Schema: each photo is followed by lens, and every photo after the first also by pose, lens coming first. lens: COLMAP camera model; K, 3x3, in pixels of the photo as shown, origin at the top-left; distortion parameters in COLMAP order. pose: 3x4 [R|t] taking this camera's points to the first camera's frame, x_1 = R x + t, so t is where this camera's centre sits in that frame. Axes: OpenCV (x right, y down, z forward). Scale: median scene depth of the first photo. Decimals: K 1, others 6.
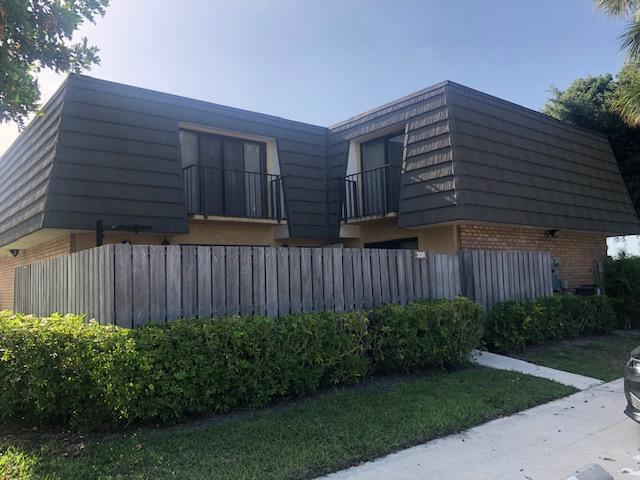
lens RADIAL K [[526.1, 0, 317.7], [0, 526.1, 238.4], [0, 0, 1]] dist [0.024124, -0.025633]
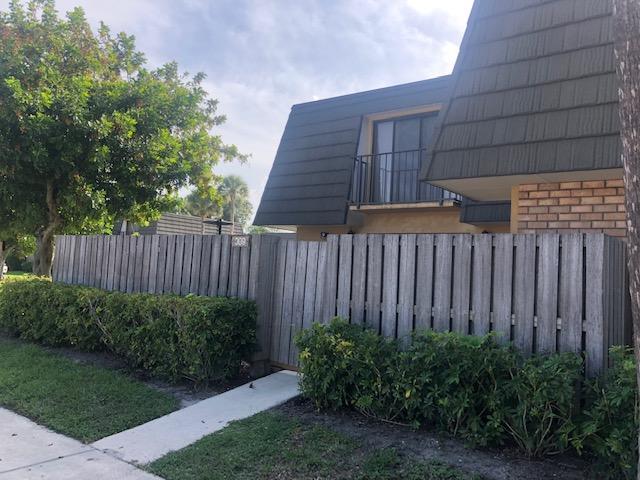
lens RADIAL K [[526.1, 0, 320.2], [0, 526.1, 240.7], [0, 0, 1]] dist [0.024124, -0.025633]
pose [[0.228533, -0.009414, -0.973491, 1.024186], [0.026598, 0.999640, -0.003423, 0.034755], [0.973173, -0.025111, 0.228701, 0.935553]]
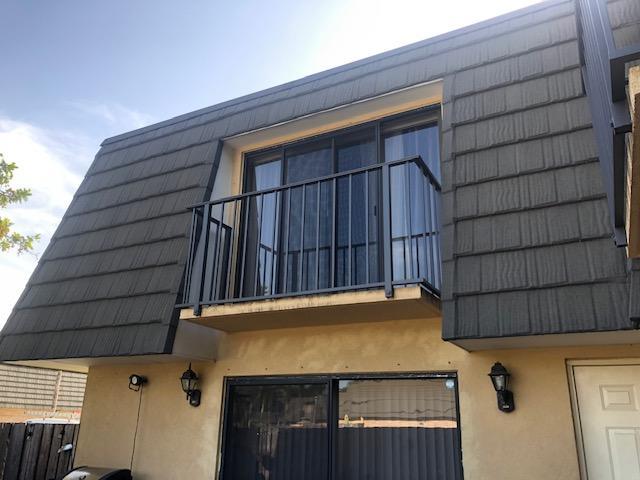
lens RADIAL K [[526.1, 0, 319.1], [0, 526.1, 239.8], [0, 0, 1]] dist [0.024124, -0.025633]
pose [[0.385627, -0.268628, -0.882684, 0.314080], [0.039641, 0.960619, -0.275027, 0.036483], [0.921803, 0.071067, 0.381089, 1.241073]]
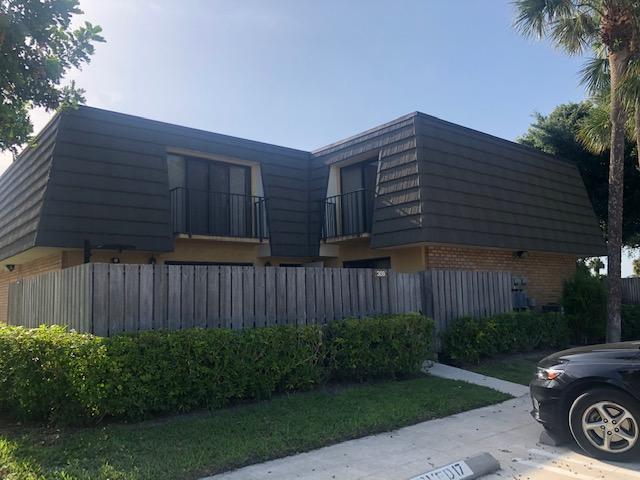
lens RADIAL K [[526.1, 0, 323.6], [0, 526.1, 243.0], [0, 0, 1]] dist [0.024124, -0.025633]
pose [[0.999922, 0.009967, 0.007522, 0.067820], [-0.009803, 0.999721, -0.021489, -0.008668], [-0.007734, 0.021414, 0.999741, -0.095620]]
